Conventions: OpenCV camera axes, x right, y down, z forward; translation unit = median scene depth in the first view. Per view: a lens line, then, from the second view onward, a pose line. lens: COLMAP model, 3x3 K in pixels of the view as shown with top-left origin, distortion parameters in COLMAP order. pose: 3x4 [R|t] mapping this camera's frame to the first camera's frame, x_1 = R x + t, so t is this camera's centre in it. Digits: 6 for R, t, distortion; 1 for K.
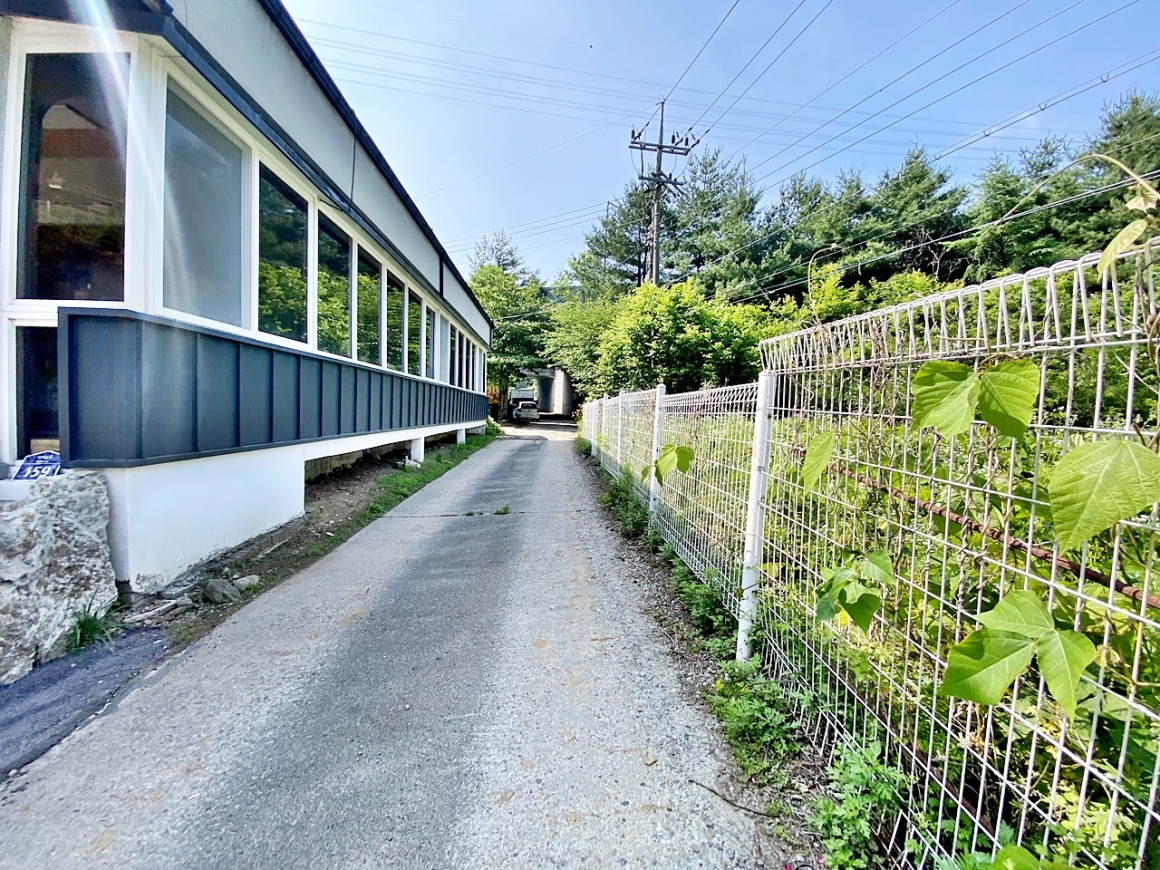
lens RADIAL K [[468.6, 0, 578.8], [0, 468.6, 433.1], [0, 0, 1]] dist [0.032965, -0.030289]
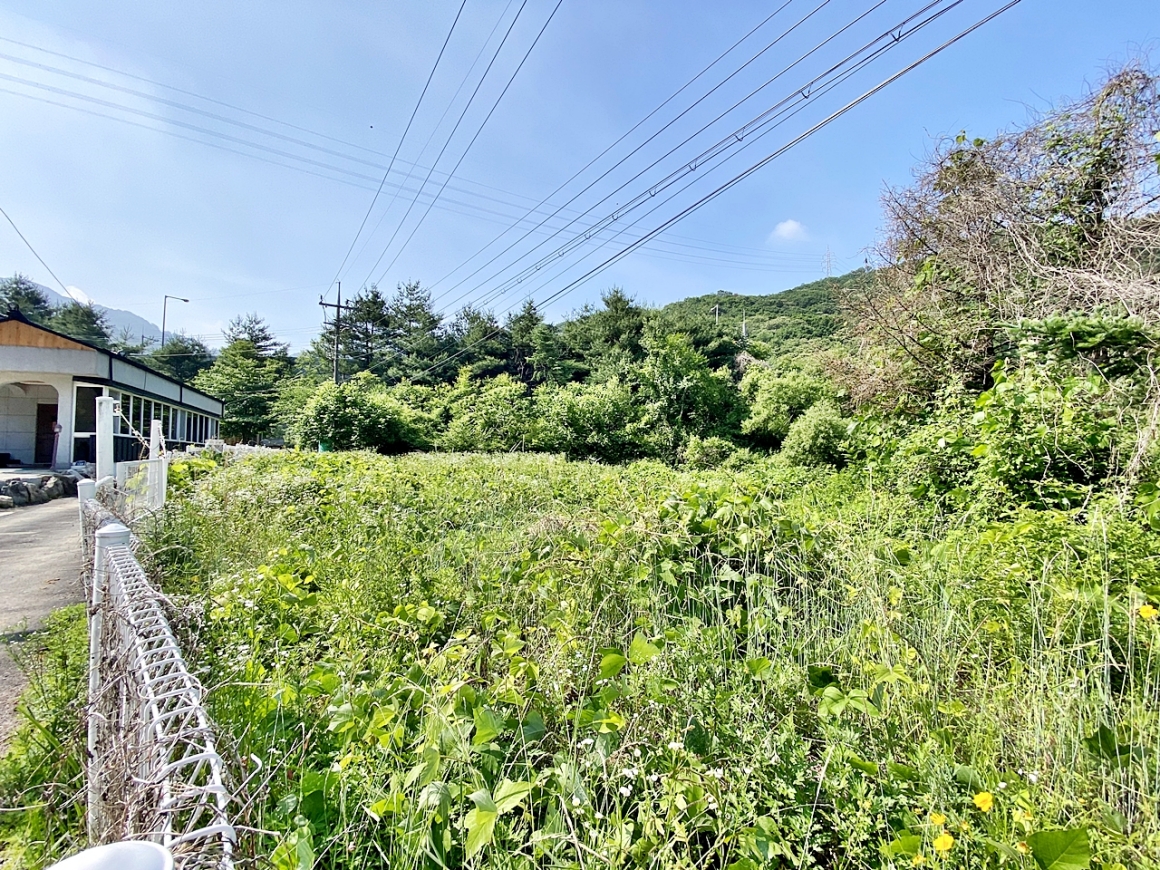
lens RADIAL K [[462.6, 0, 580.0], [0, 462.6, 435.0], [0, 0, 1]] dist [0.014337, -0.017312]
pose [[0.921100, -0.016045, 0.388996, 0.245970], [0.050186, 0.995708, -0.077765, 0.051697], [-0.386079, 0.091151, 0.917951, -0.707598]]
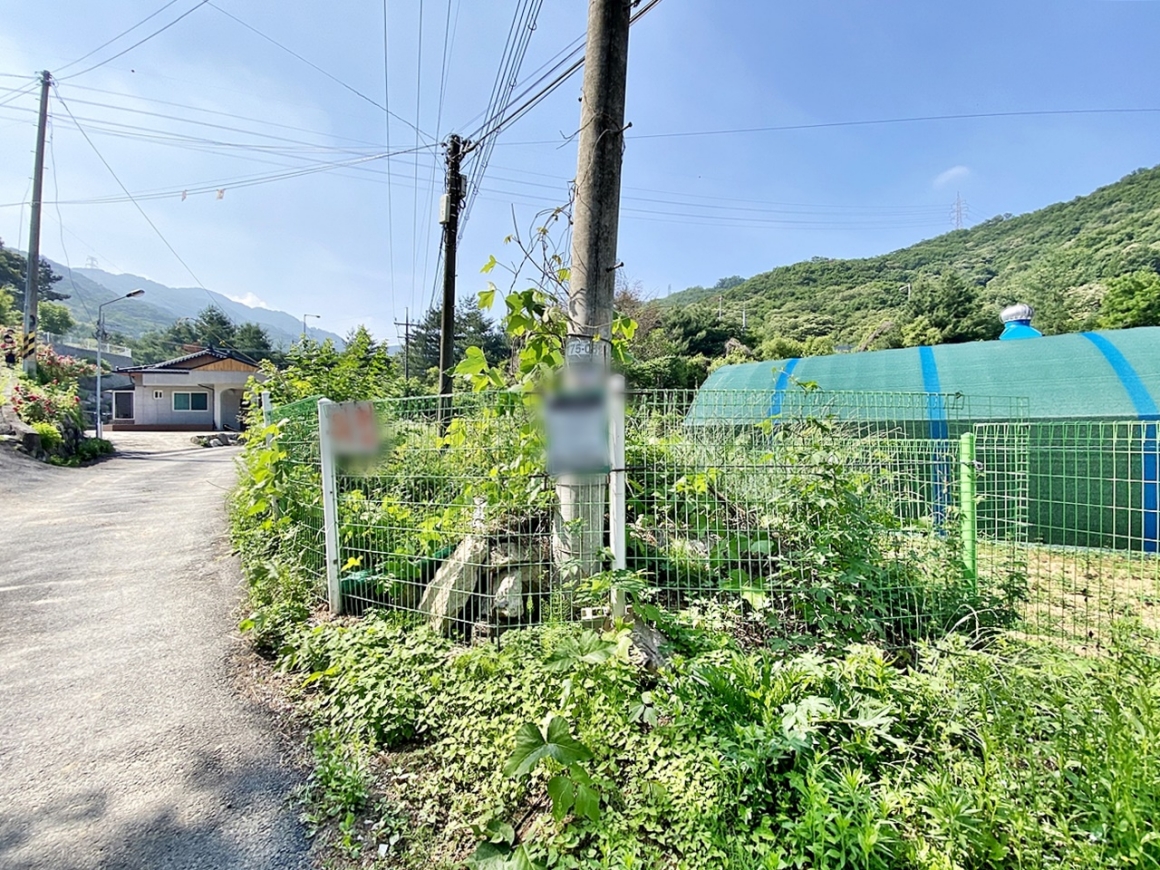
lens RADIAL K [[468.6, 0, 578.8], [0, 468.6, 433.1], [0, 0, 1]] dist [0.032965, -0.030289]
pose [[0.983509, -0.035260, 0.177388, 0.469931], [0.044720, 0.997767, -0.049617, 0.120951], [-0.175243, 0.056732, 0.982889, -1.266986]]
